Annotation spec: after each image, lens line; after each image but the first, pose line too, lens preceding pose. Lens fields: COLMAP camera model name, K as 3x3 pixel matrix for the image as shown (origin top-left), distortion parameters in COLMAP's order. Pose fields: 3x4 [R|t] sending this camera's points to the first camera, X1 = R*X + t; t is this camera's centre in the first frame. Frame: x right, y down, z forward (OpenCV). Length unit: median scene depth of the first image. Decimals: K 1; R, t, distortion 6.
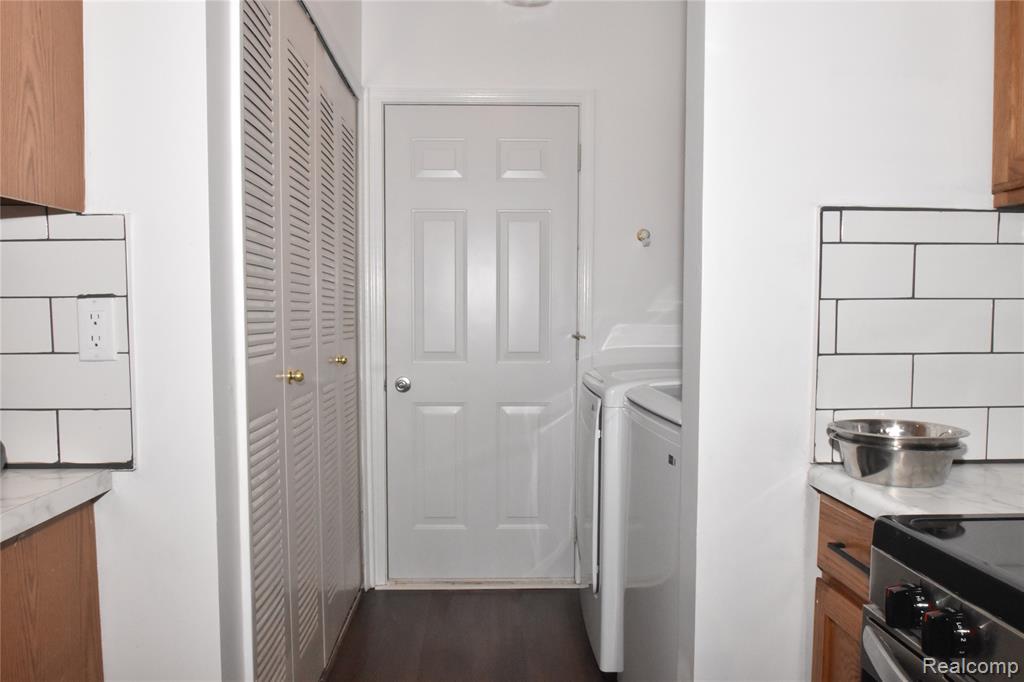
lens RADIAL K [[720.2, 0, 511.8], [0, 720.2, 367.3], [0, 0, 1]] dist [-0.054219, 0.002564]
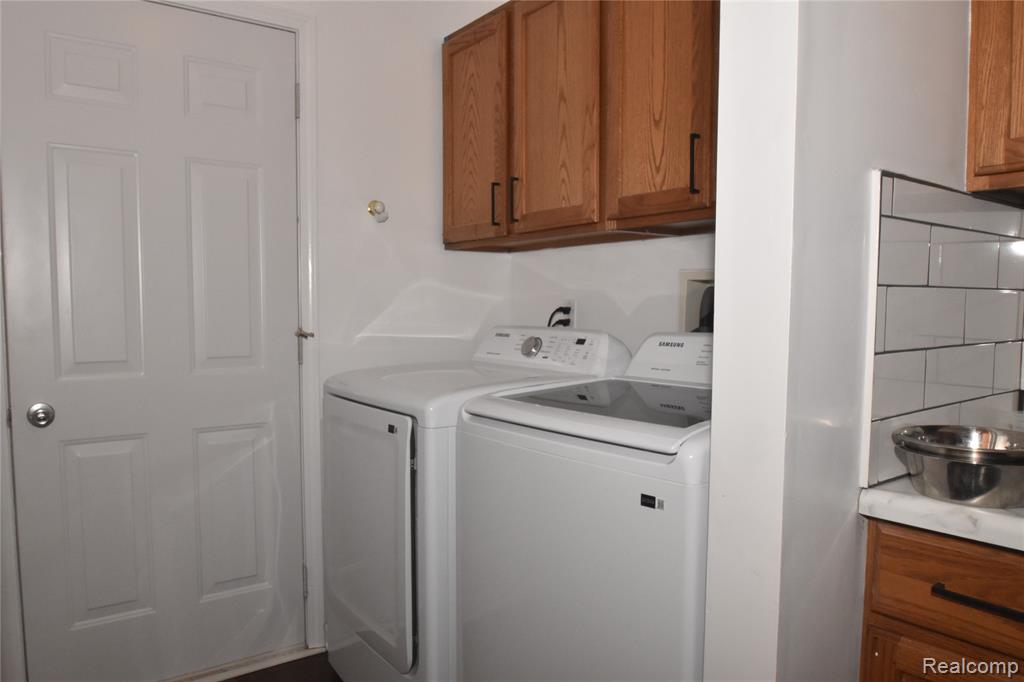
lens RADIAL K [[720.2, 0, 511.8], [0, 720.2, 367.3], [0, 0, 1]] dist [-0.054219, 0.002564]
pose [[0.826451, -0.047665, 0.560988, -0.157009], [0.041178, 0.998859, 0.024207, -0.016874], [-0.561501, 0.003094, 0.827470, 0.243144]]
